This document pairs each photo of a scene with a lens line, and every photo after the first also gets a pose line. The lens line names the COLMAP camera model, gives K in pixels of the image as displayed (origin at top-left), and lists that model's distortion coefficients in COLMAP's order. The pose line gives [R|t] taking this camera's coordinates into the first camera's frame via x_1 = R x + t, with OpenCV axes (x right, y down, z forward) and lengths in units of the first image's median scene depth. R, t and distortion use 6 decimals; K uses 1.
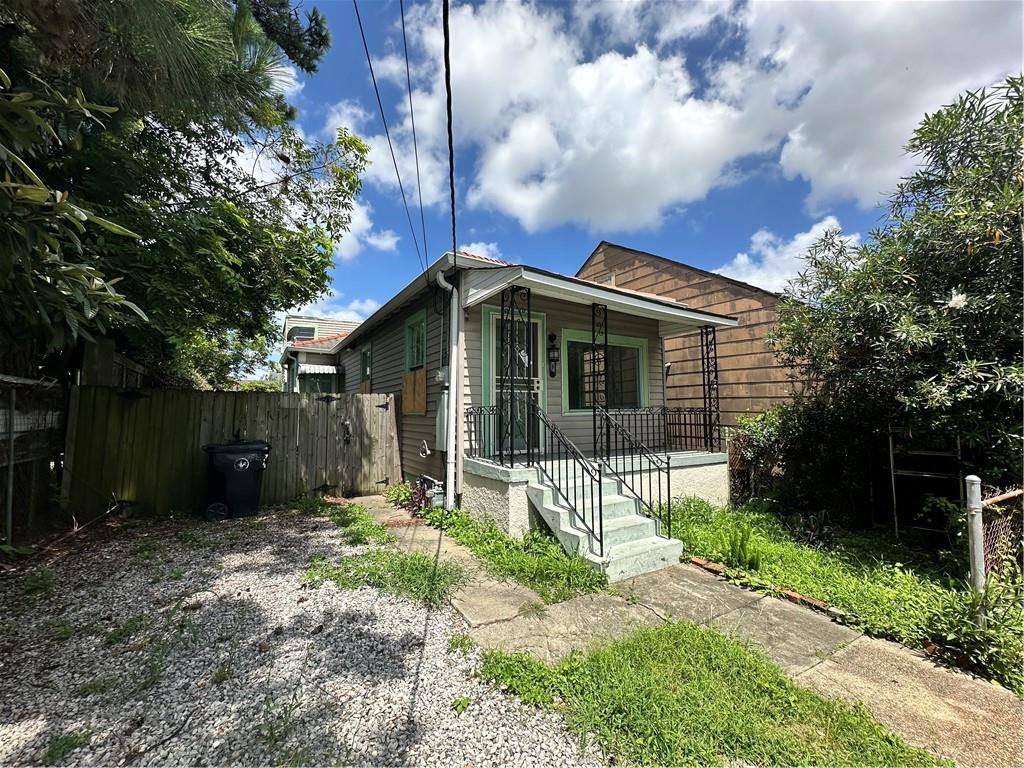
lens RADIAL K [[411.8, 0, 512.0], [0, 411.8, 381.8], [0, 0, 1]] dist [-0.005457, 0.001074]
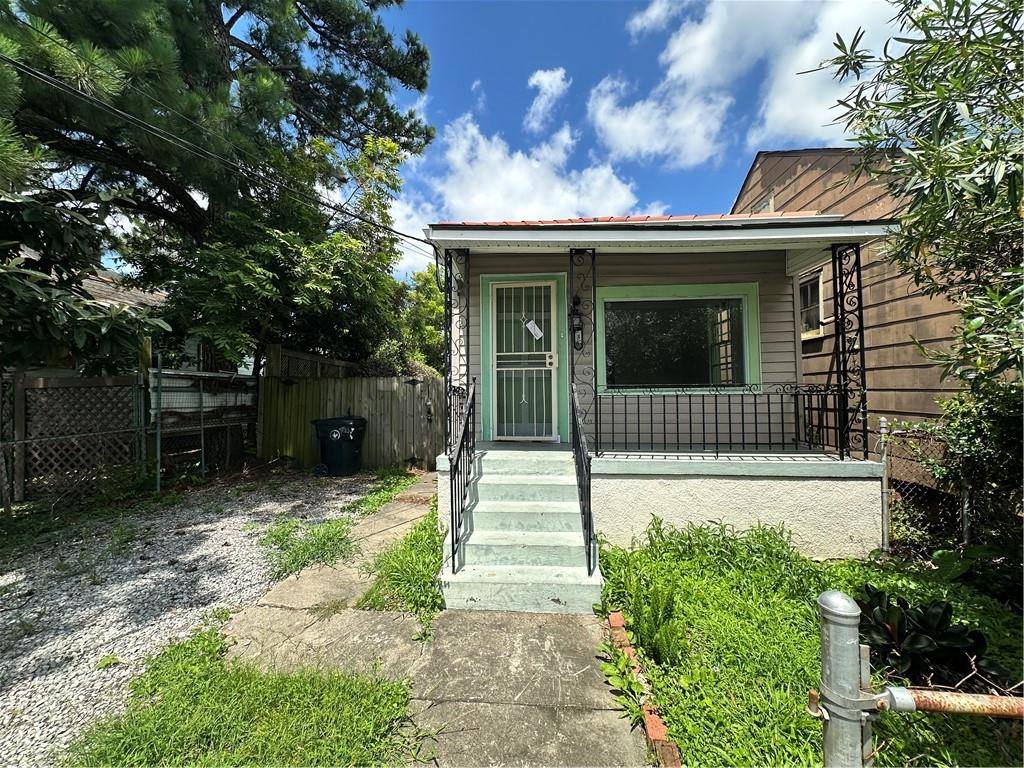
lens RADIAL K [[411.8, 0, 512.0], [0, 411.8, 382.8], [0, 0, 1]] dist [-0.005457, 0.001074]
pose [[0.814749, -0.019674, -0.579480, 0.490853], [0.046623, 0.998411, 0.031654, 0.023644], [0.577936, -0.052807, 0.814372, 0.276011]]
